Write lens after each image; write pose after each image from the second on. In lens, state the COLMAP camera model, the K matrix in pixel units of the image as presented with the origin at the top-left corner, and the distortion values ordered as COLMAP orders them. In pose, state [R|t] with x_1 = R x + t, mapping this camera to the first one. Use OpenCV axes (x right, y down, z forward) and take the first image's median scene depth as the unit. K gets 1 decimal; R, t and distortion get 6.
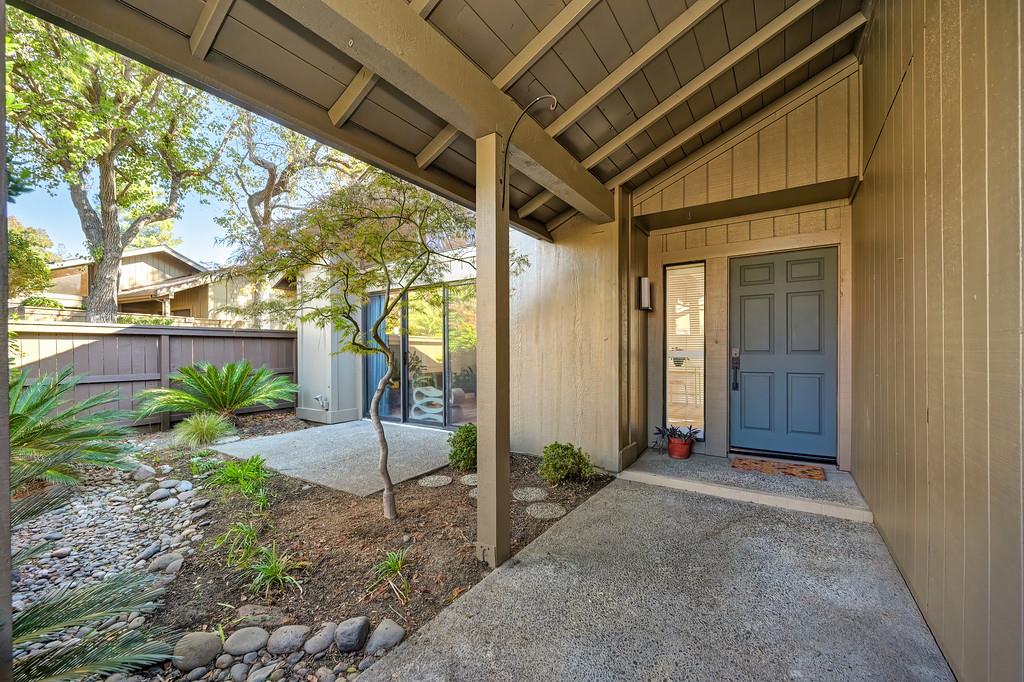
lens RADIAL K [[404.5, 0, 516.2], [0, 404.5, 347.2], [0, 0, 1]] dist [-0.000734, -0.000016]
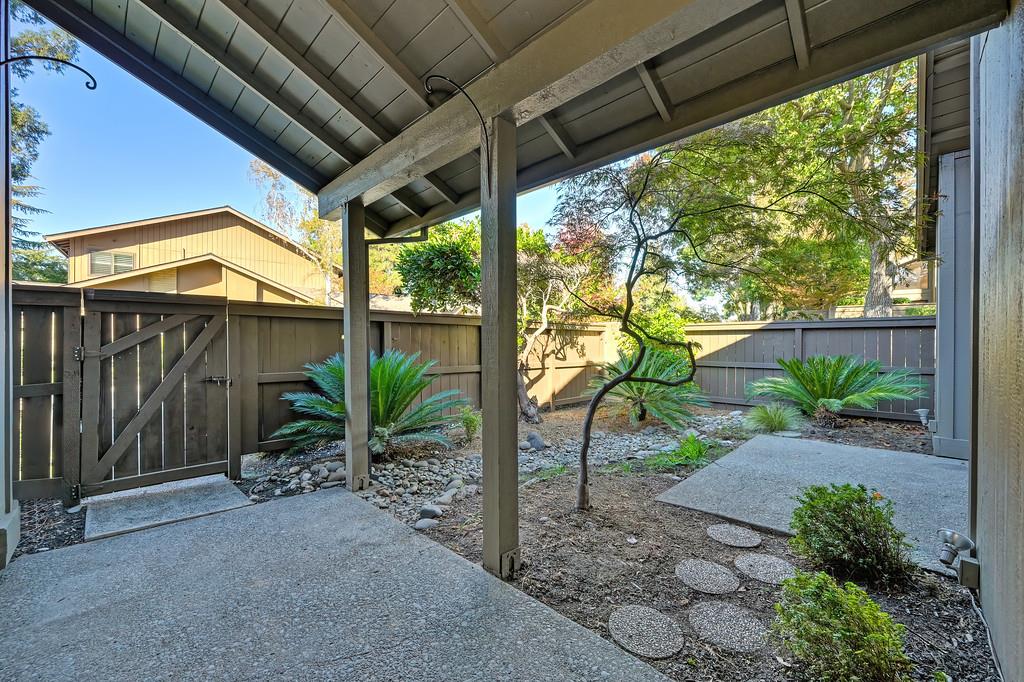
lens RADIAL K [[404.5, 0, 516.2], [0, 404.5, 347.2], [0, 0, 1]] dist [-0.000734, -0.000016]
pose [[-0.187567, 0.015772, -0.982125, 0.185621], [0.010046, 0.999850, 0.014138, -0.001632], [0.982200, -0.007214, -0.187697, 0.260948]]
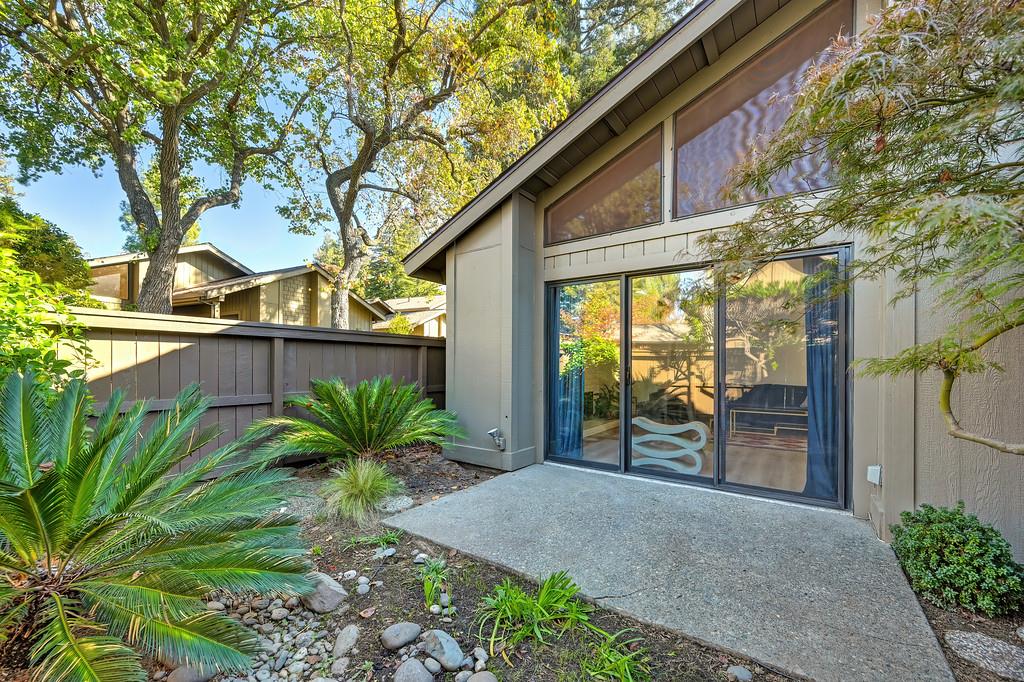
lens RADIAL K [[406.9, 0, 513.6], [0, 406.9, 359.4], [0, 0, 1]] dist [-0.000906, -0.000309]
pose [[0.999499, 0.012265, -0.029167, -0.250765], [-0.012434, 0.999907, -0.005627, 0.002785], [0.029095, 0.005987, 0.999559, 0.179500]]
